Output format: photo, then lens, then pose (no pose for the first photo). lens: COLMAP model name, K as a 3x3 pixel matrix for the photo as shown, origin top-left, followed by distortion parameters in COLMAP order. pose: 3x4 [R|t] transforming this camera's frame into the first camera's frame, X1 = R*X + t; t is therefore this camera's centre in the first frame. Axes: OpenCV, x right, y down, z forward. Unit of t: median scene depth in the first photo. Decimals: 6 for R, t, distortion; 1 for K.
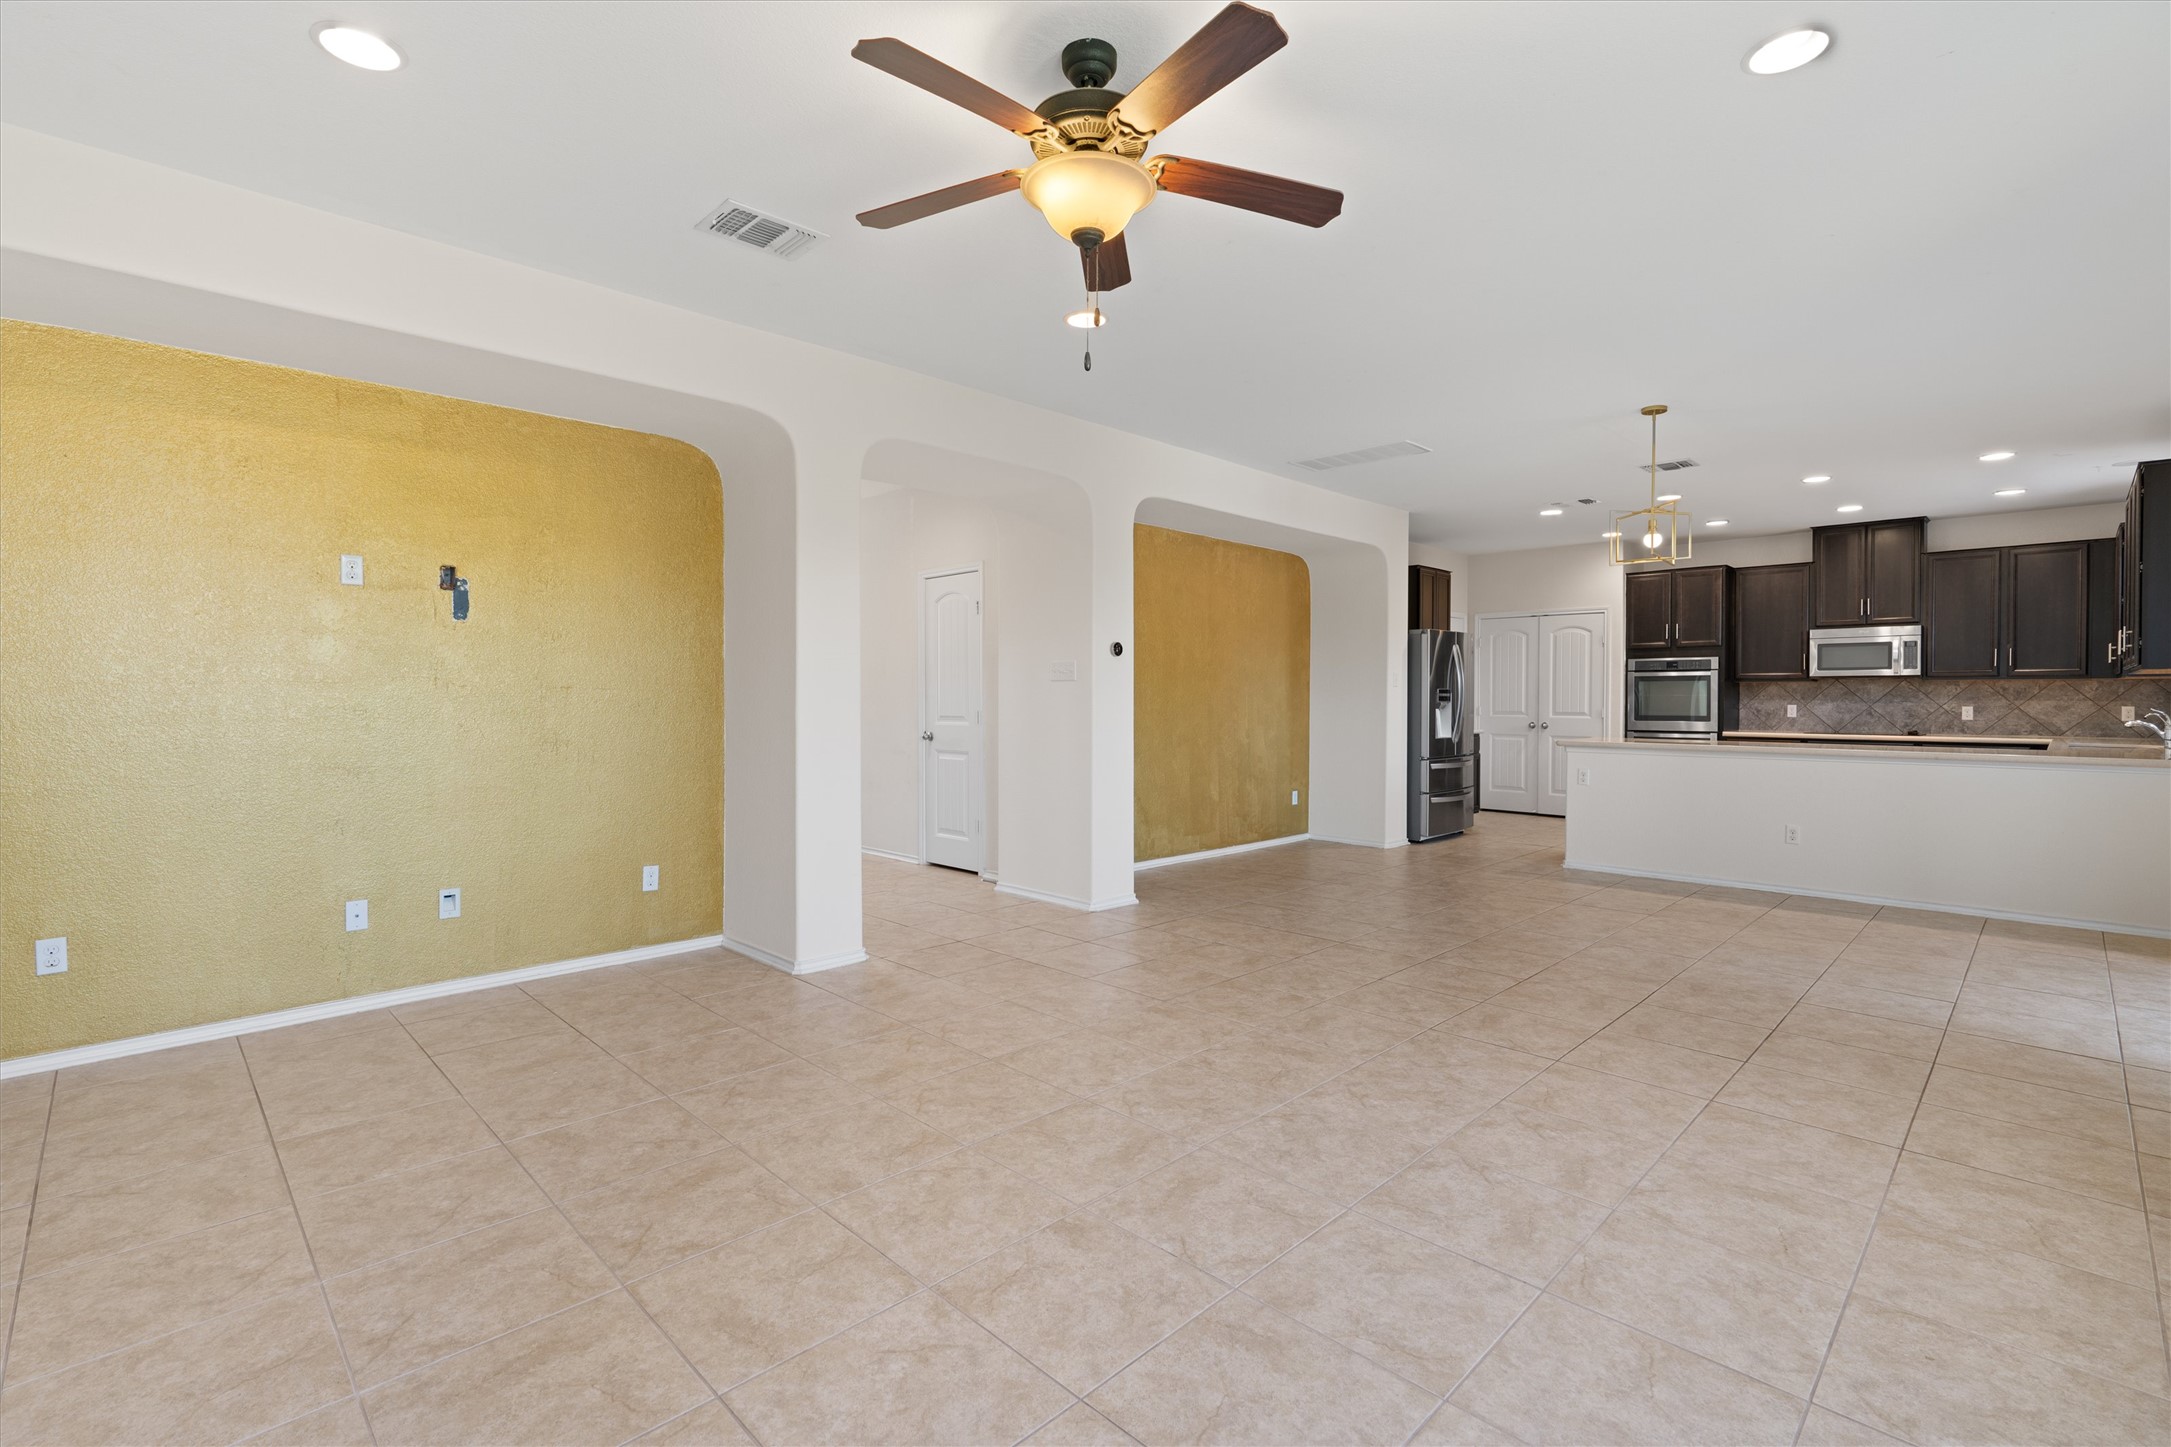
lens RADIAL K [[981.1, 0, 1080.4], [0, 981.1, 714.3], [0, 0, 1]] dist [-0.009743, 0.005307]
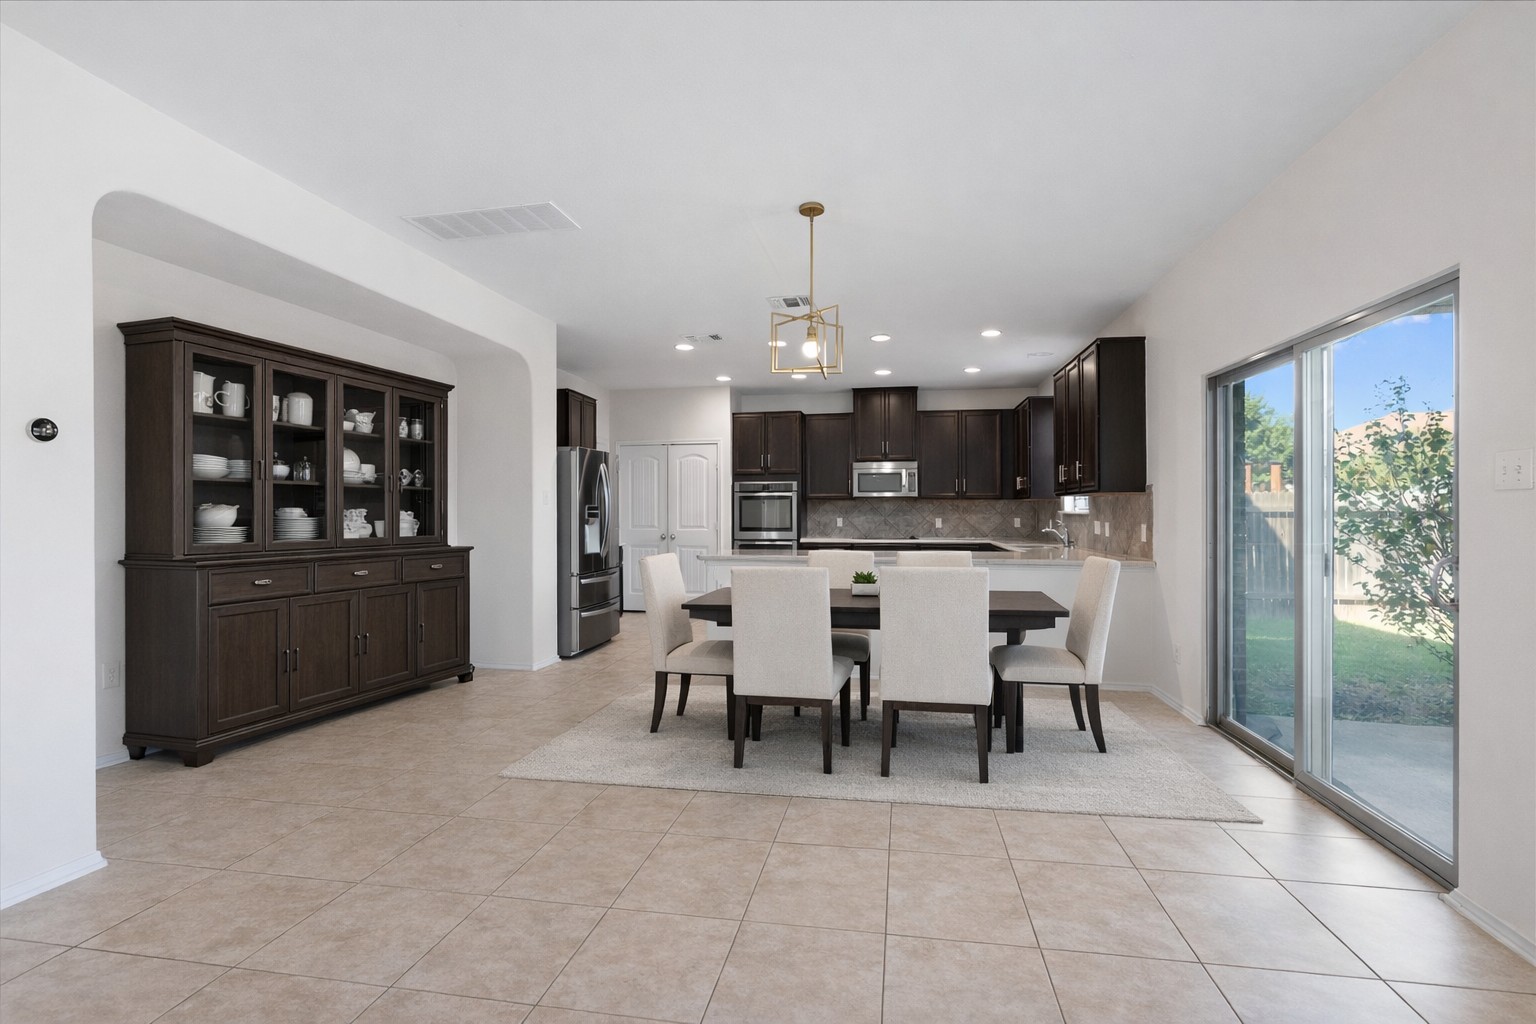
lens RADIAL K [[694.1, 0, 770.1], [0, 694.1, 511.2], [0, 0, 1]] dist [-0.009743, 0.005307]
pose [[0.816187, -0.001621, 0.577785, 0.098109], [0.013478, 0.999777, -0.016234, -0.005036], [-0.577630, 0.021037, 0.816028, 0.284380]]
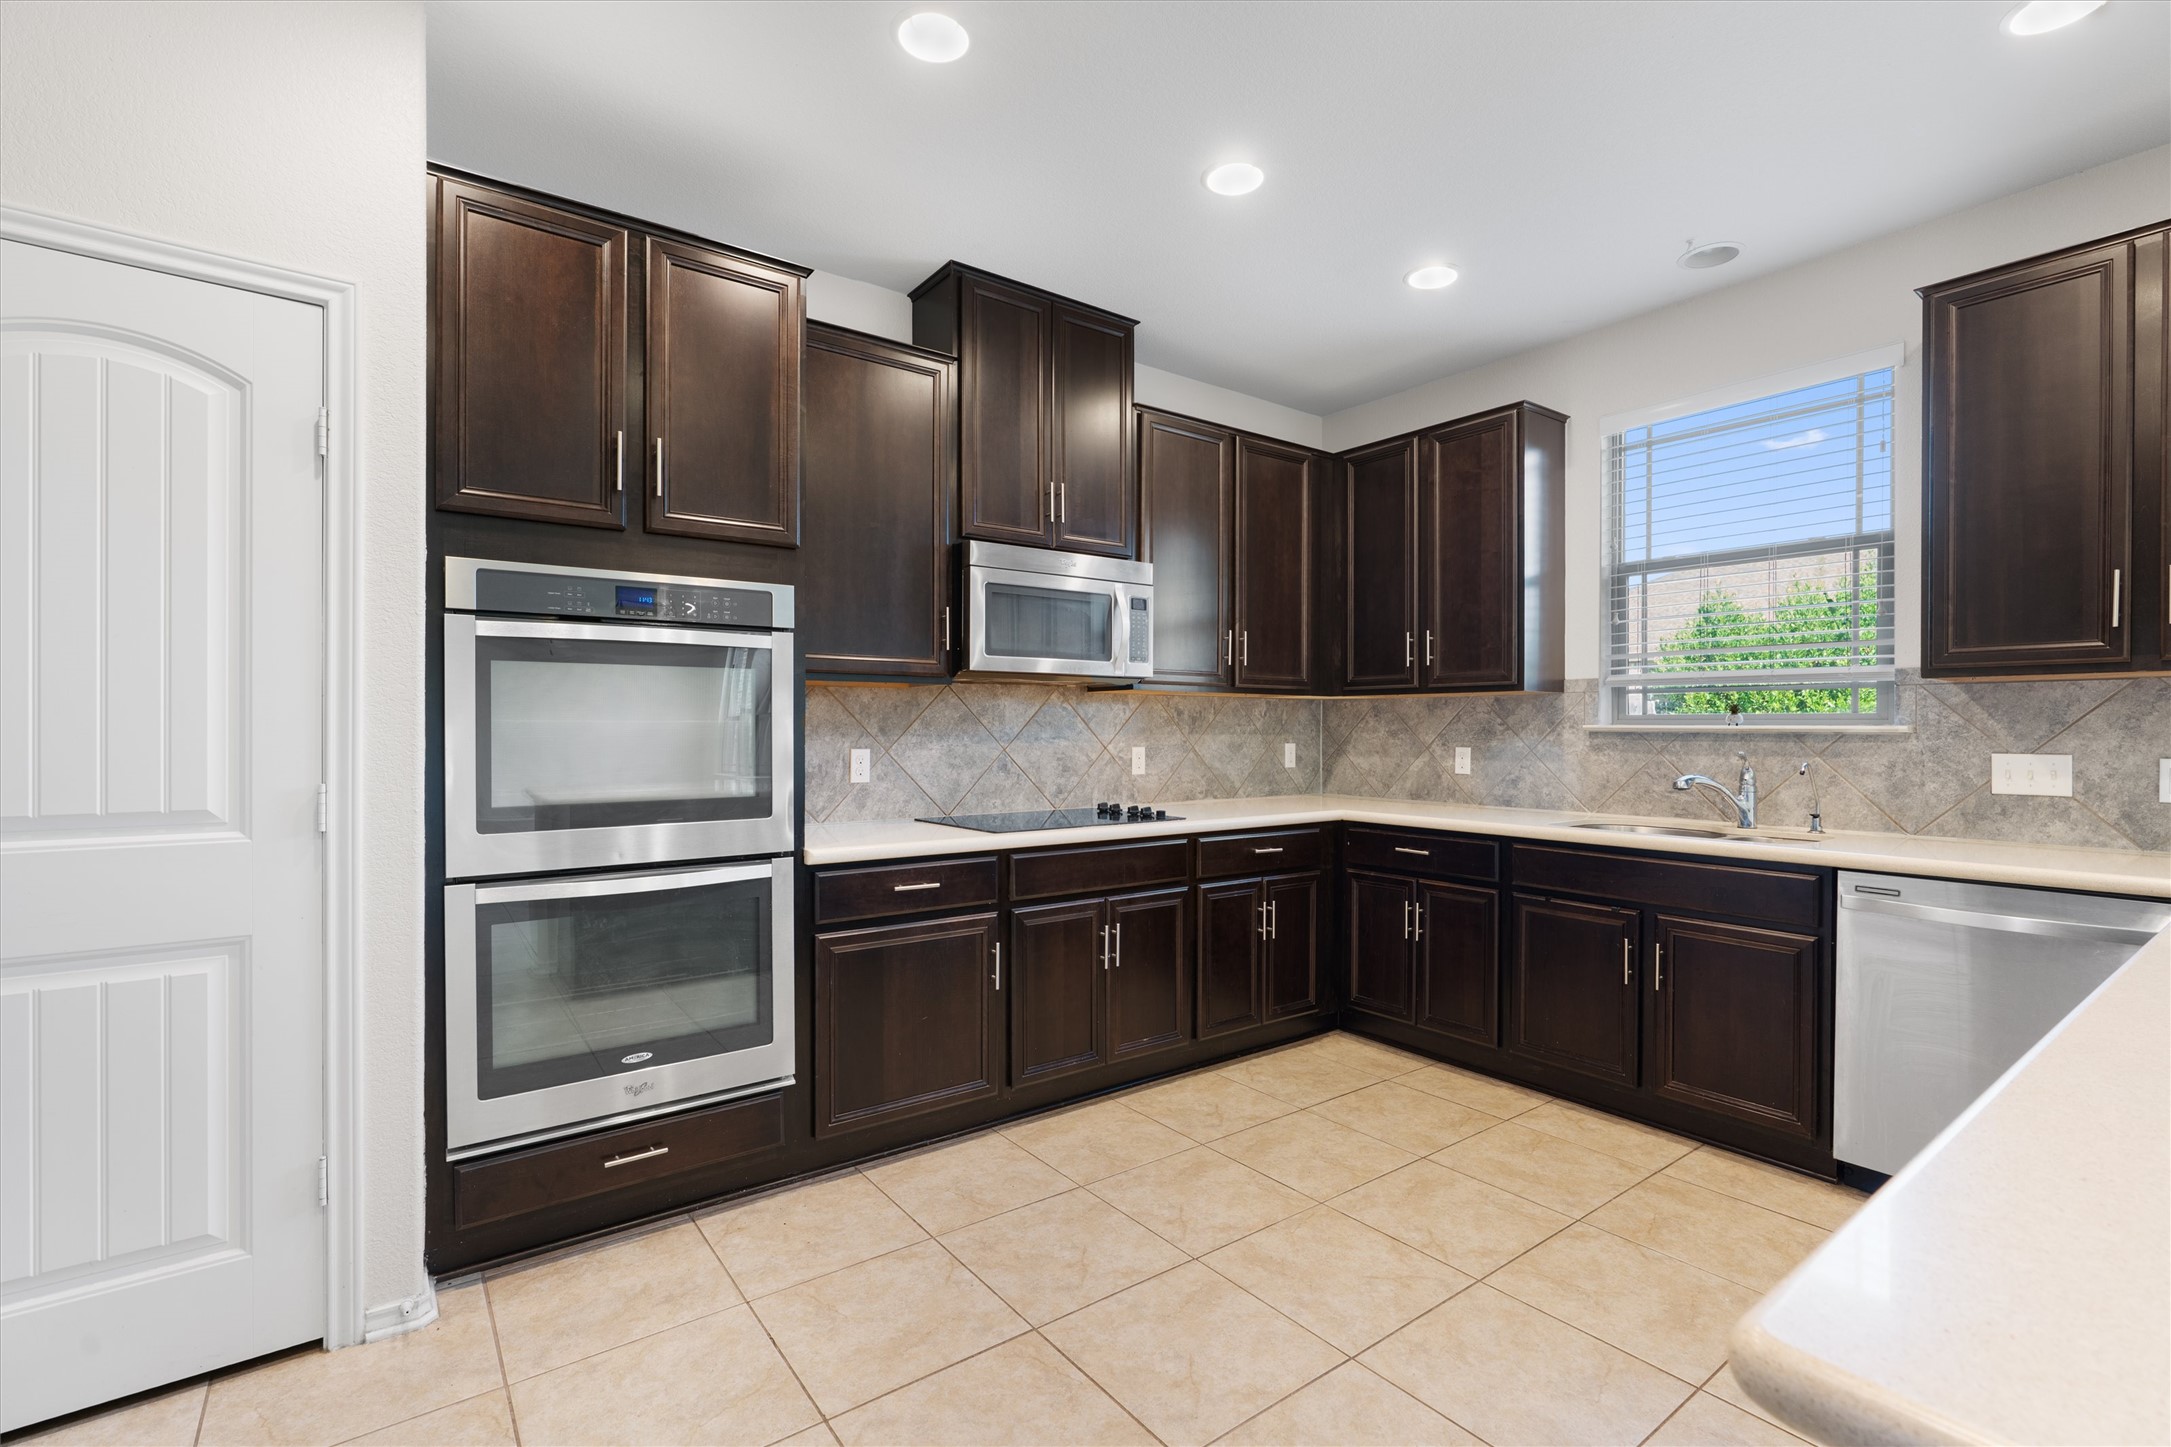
lens RADIAL K [[981.1, 0, 1085.2], [0, 981.1, 729.6], [0, 0, 1]] dist [-0.009743, 0.005307]
pose [[0.136223, -0.002497, 0.990675, 0.398502], [0.017243, 0.999851, 0.000149, -0.016397], [-0.990528, 0.017062, 0.136246, 0.911612]]
